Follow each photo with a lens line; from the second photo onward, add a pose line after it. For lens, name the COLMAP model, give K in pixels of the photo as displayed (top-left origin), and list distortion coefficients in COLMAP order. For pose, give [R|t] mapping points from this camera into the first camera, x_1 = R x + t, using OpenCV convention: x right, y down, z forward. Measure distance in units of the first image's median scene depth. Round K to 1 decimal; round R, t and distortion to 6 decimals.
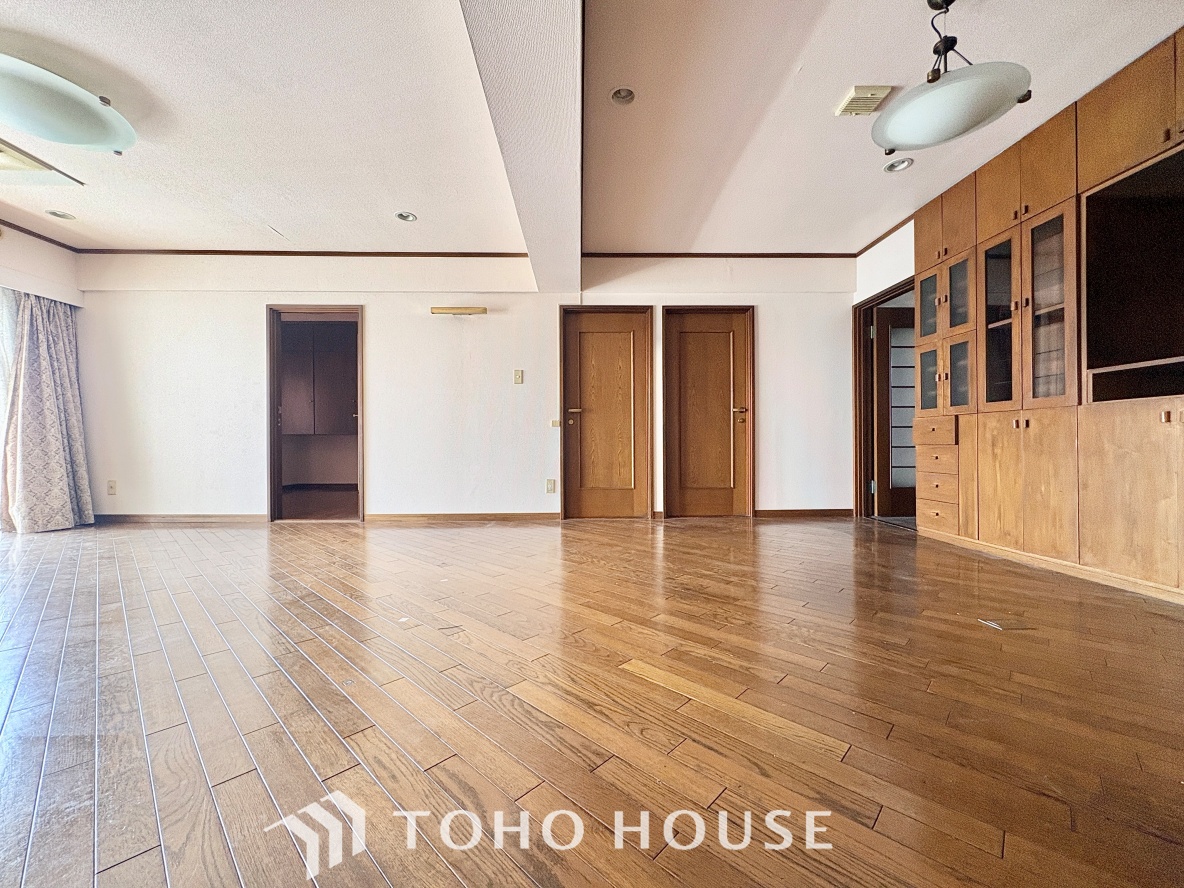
lens RADIAL K [[472.7, 0, 587.1], [0, 472.7, 445.7], [0, 0, 1]] dist [0.002048, -0.000895]
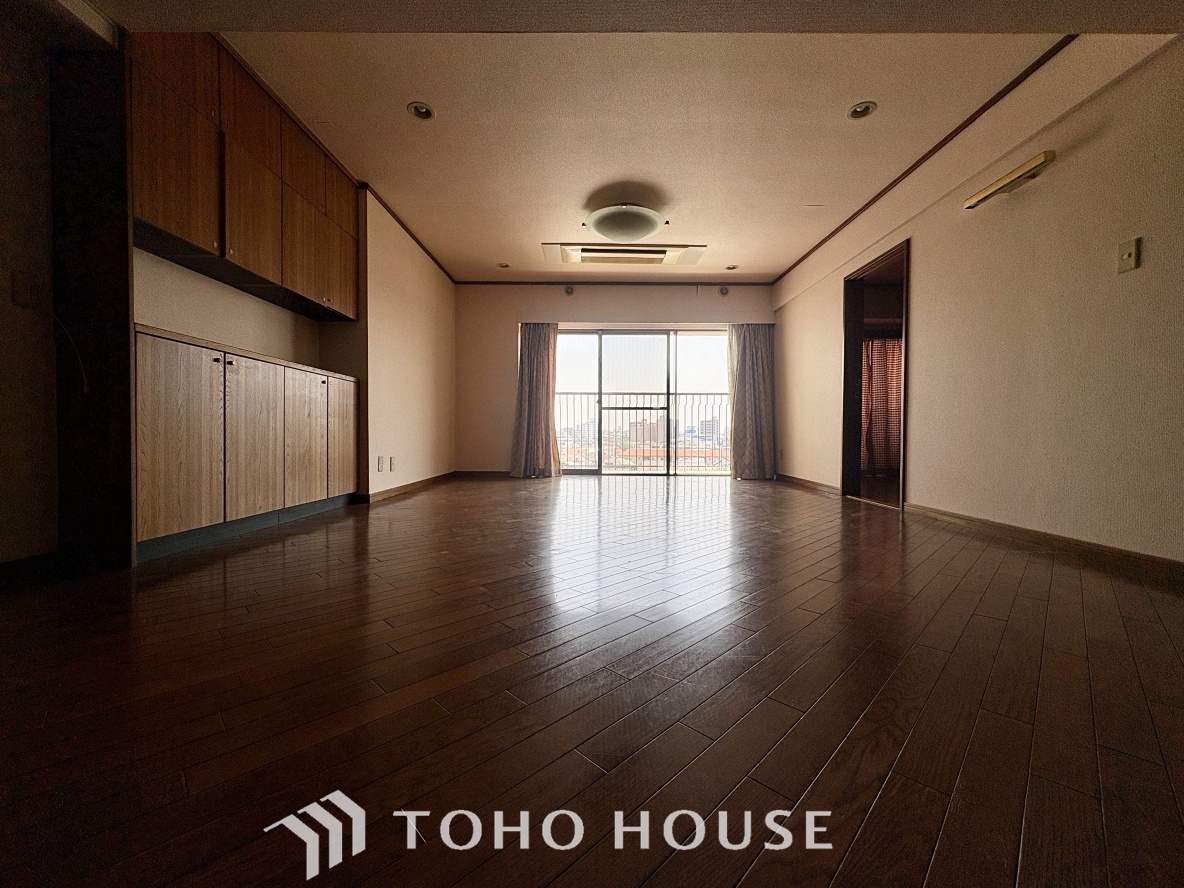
lens RADIAL K [[472.7, 0, 593.8], [0, 472.7, 443.1], [0, 0, 1]] dist [0.002048, -0.000895]
pose [[-0.021064, 0.023536, -0.999501, 0.332485], [-0.006109, 0.999701, 0.023669, 0.028969], [0.999759, 0.006605, -0.020914, 0.493628]]
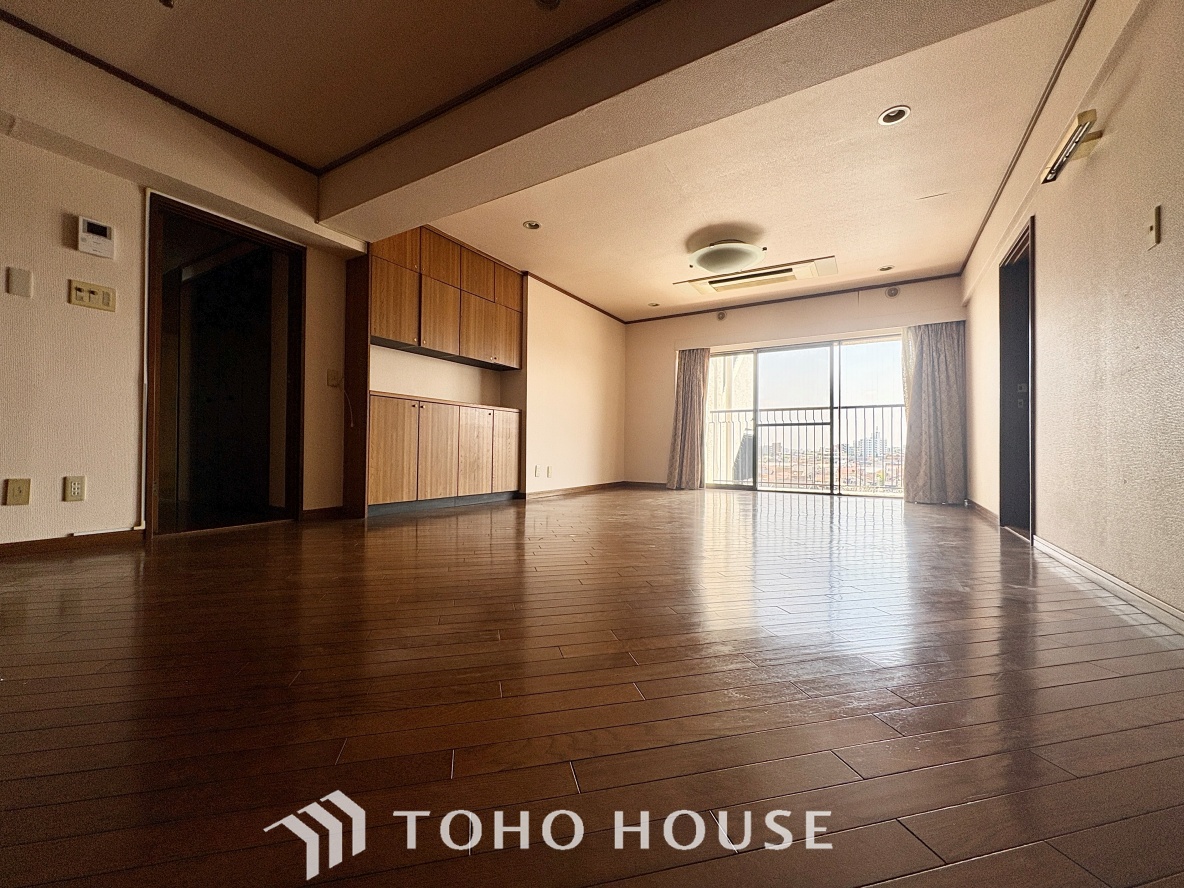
lens RADIAL K [[472.7, 0, 592.2], [0, 472.7, 441.8], [0, 0, 1]] dist [0.002048, -0.000895]
pose [[-0.532550, -0.013005, -0.846298, 0.399442], [-0.008119, 0.999914, -0.010257, 0.027663], [0.846359, 0.001409, -0.532610, 0.832717]]
